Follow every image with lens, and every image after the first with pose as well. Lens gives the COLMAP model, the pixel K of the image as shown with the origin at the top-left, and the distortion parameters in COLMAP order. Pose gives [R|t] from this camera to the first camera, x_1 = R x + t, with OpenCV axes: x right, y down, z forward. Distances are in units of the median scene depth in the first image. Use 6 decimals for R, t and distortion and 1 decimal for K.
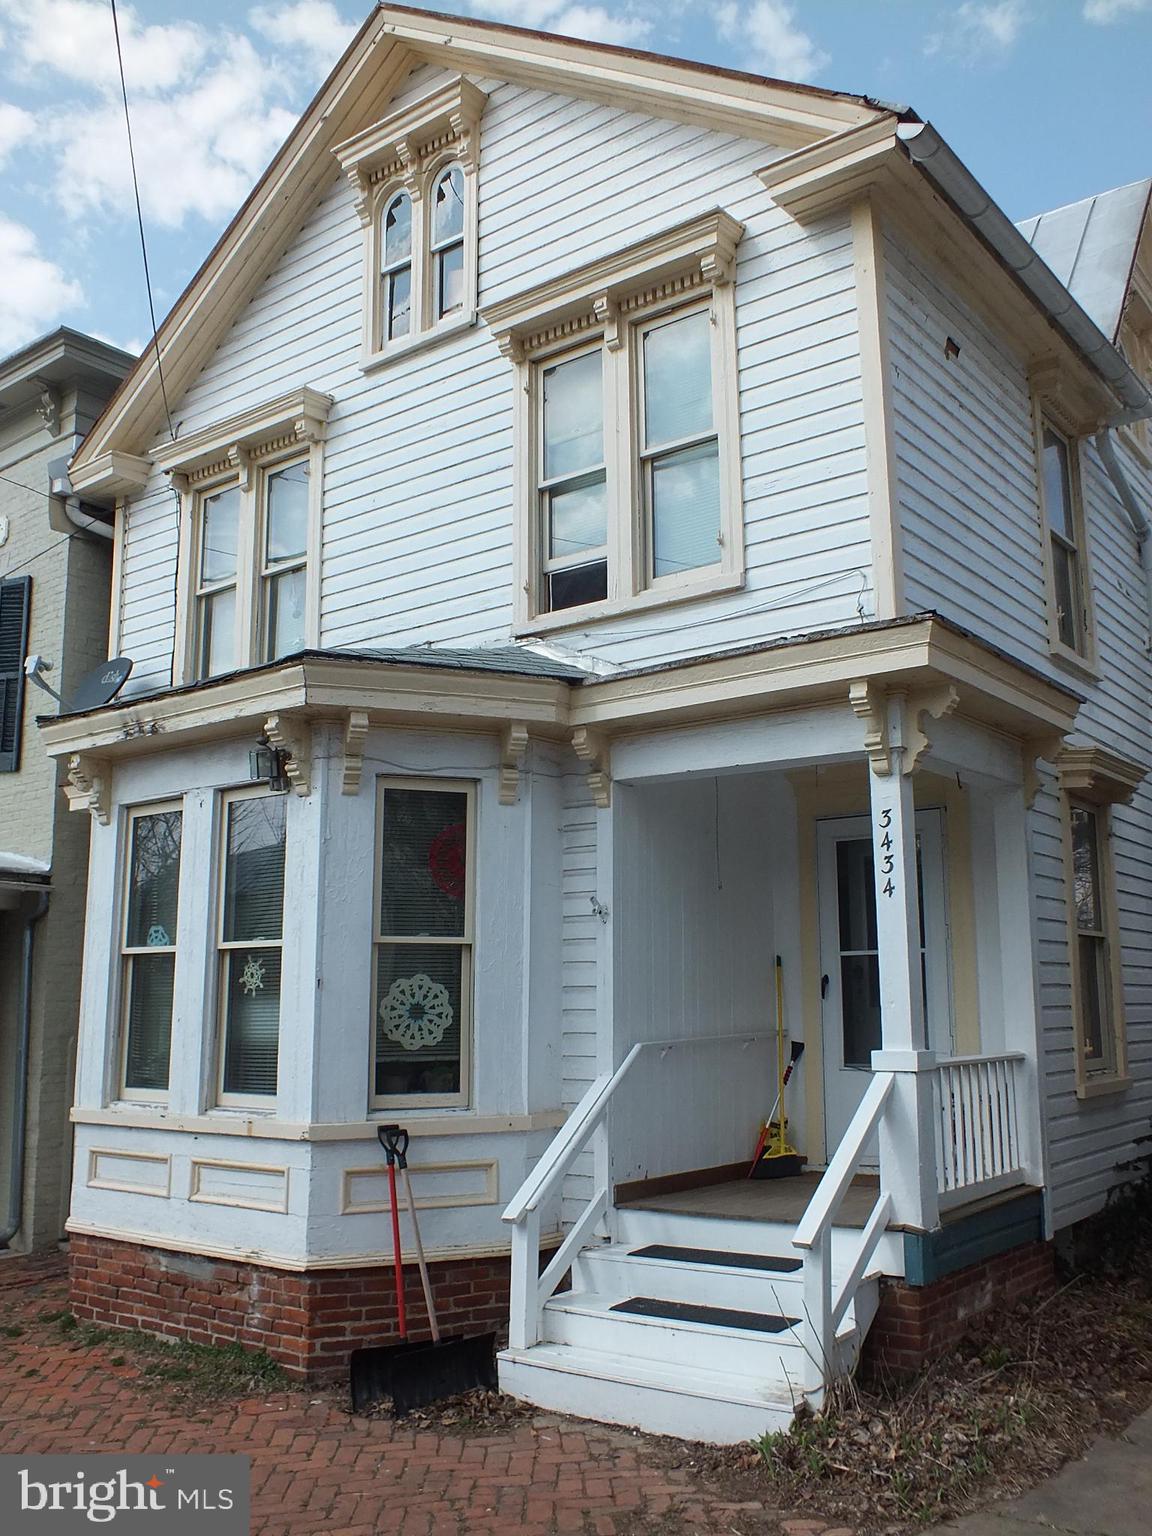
lens RADIAL K [[1369.9, 0, 576.0], [0, 1369.9, 768.0], [0, 0, 1]] dist [-0.085998, 0.139438]
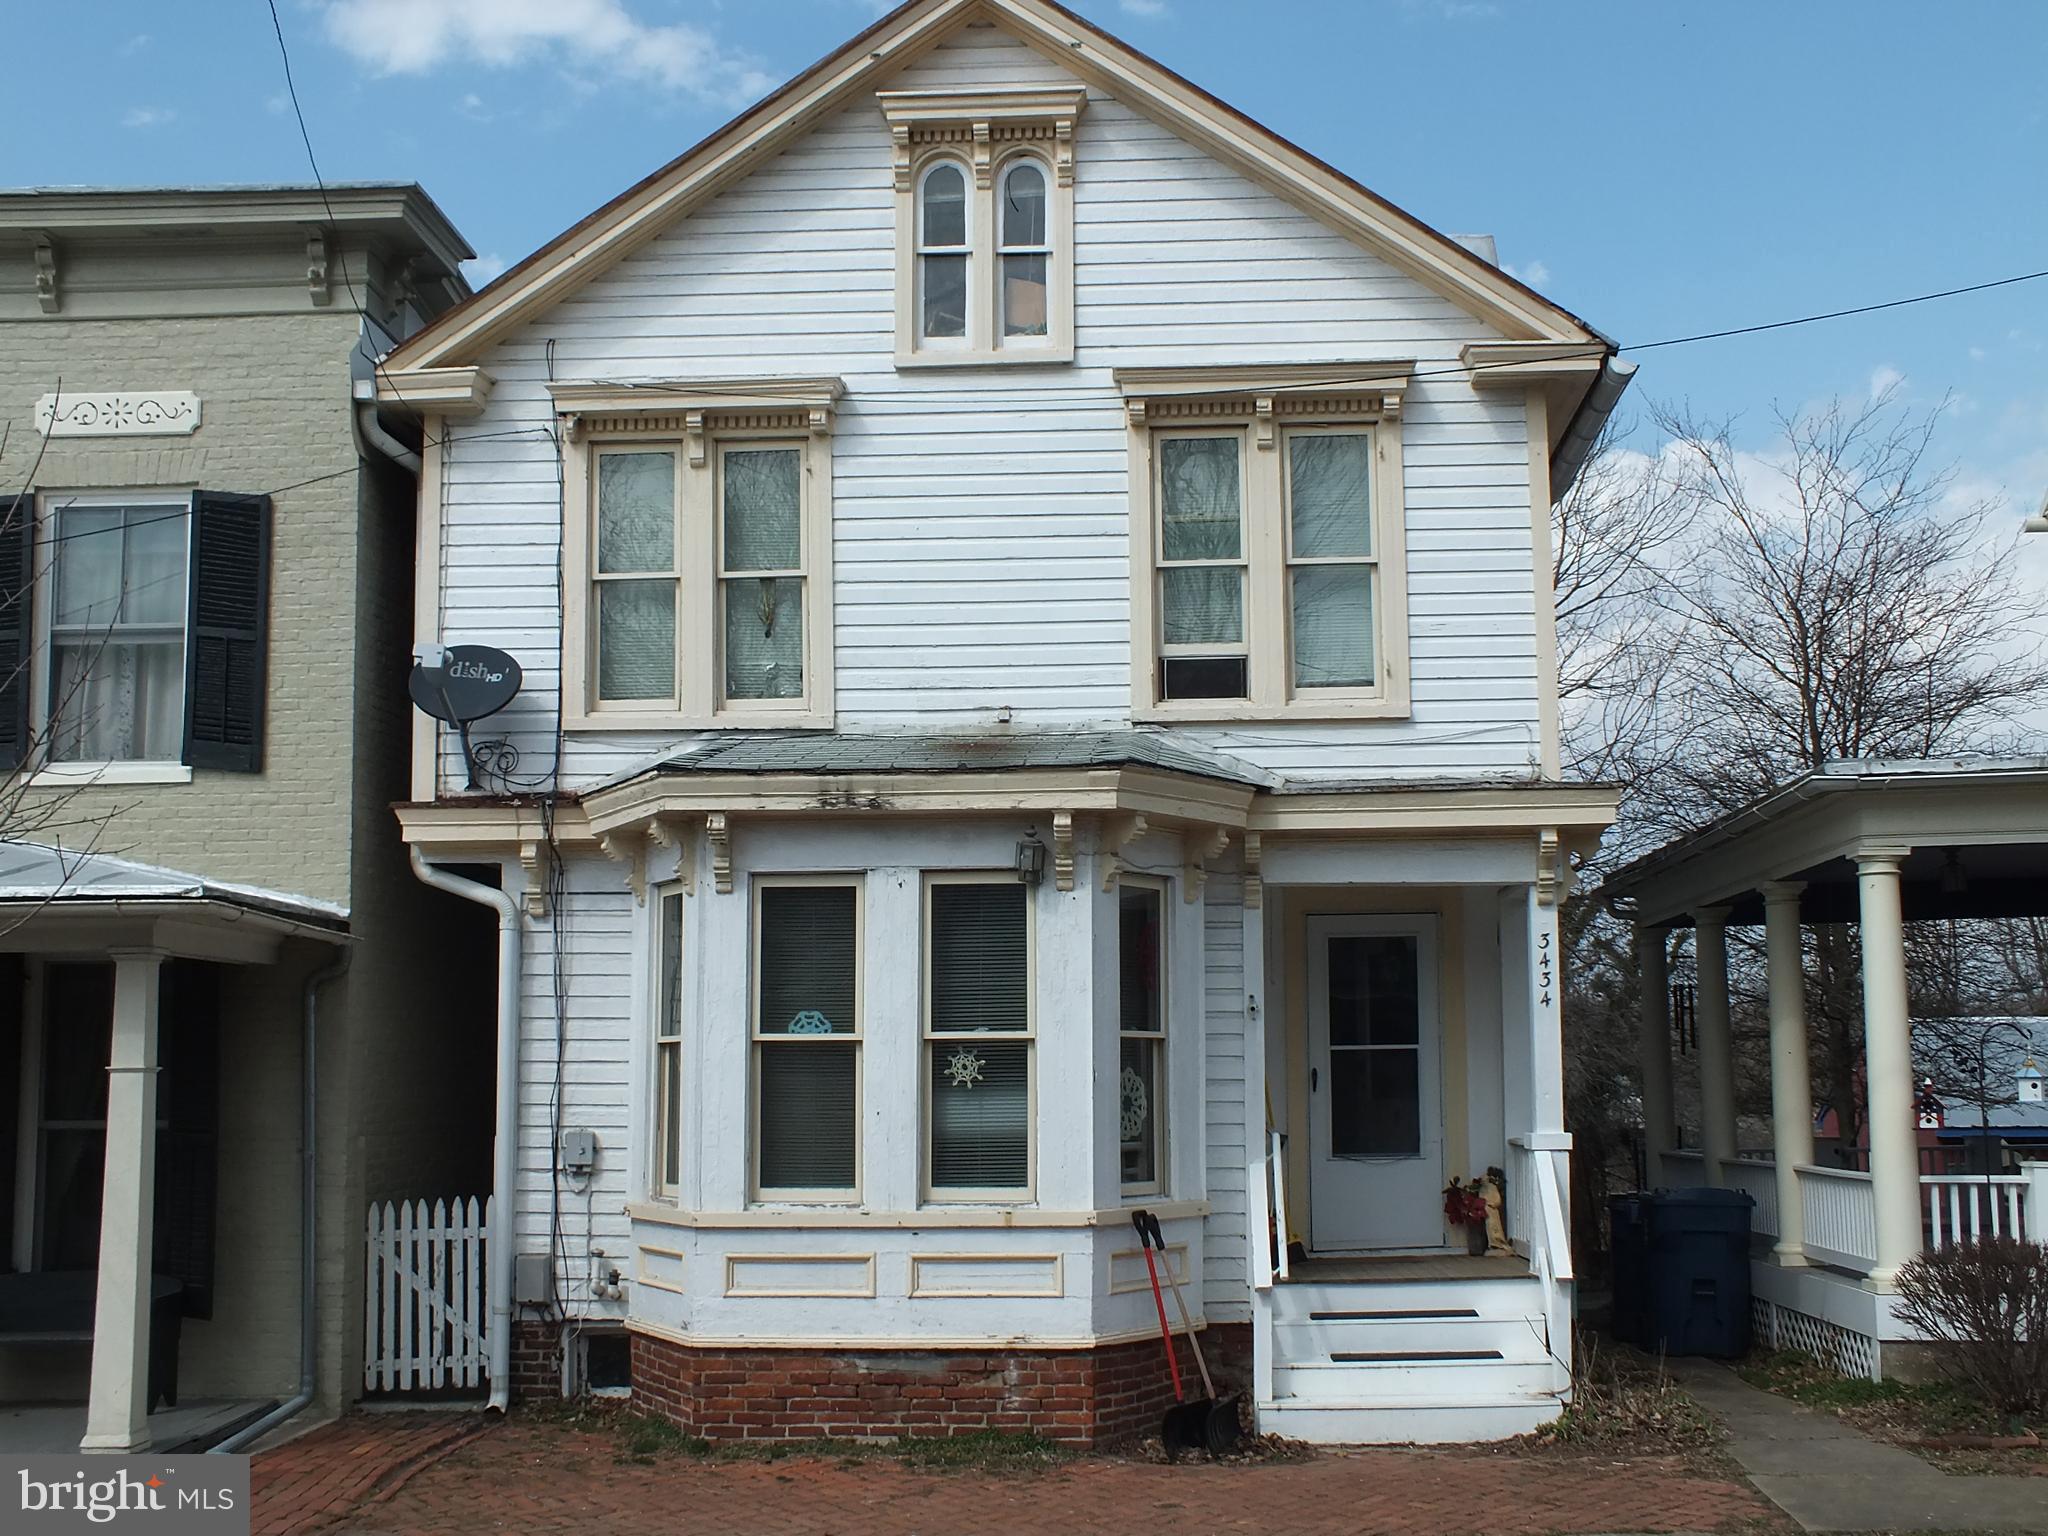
lens RADIAL K [[2687.6, 0, 1024.0], [0, 2687.6, 768.0], [0, 0, 1]] dist [-0.071893, 0.015510]
pose [[0.827635, 0.069236, 0.556980, -1.295513], [-0.097135, 0.995057, 0.020645, -0.104243], [-0.552798, -0.071189, 0.830269, -0.603871]]
